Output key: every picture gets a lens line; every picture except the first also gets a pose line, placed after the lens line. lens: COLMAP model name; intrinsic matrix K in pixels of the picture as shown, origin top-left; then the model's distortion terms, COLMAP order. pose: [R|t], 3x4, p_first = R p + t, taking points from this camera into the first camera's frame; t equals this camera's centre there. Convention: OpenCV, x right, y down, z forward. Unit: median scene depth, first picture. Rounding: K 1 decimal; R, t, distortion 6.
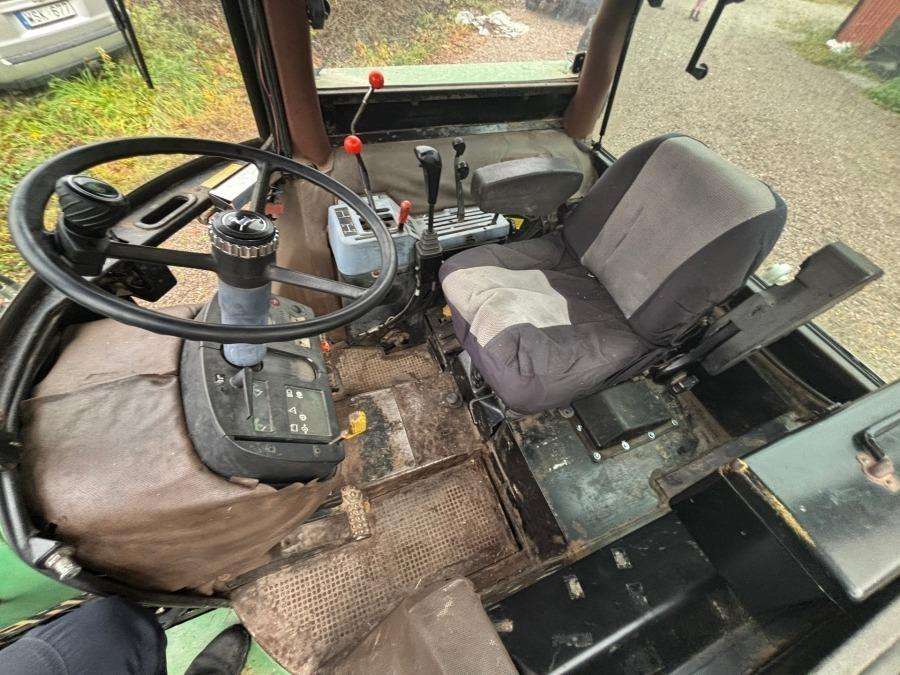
lens RADIAL K [[362.7, 0, 451.5], [0, 362.7, 337.5], [0, 0, 1]] dist [-0.001499, 0.000695]
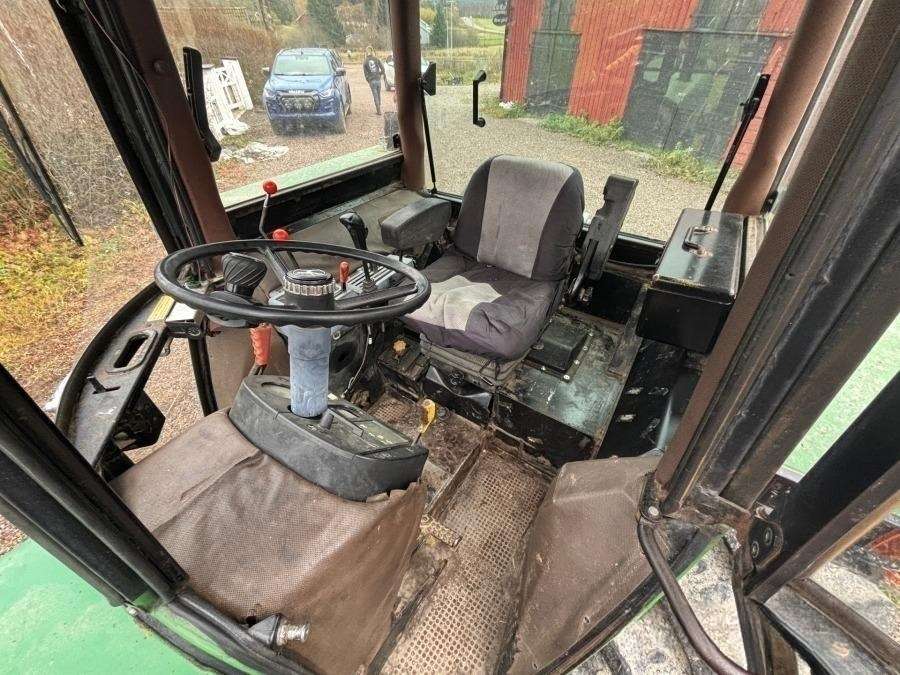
lens RADIAL K [[362.7, 0, 451.5], [0, 362.7, 337.5], [0, 0, 1]] dist [-0.001499, 0.000695]
pose [[0.818197, -0.438976, 0.371287, -0.358544], [0.505173, 0.857238, -0.099717, 0.125209], [-0.274508, 0.269152, 0.923148, -0.124591]]
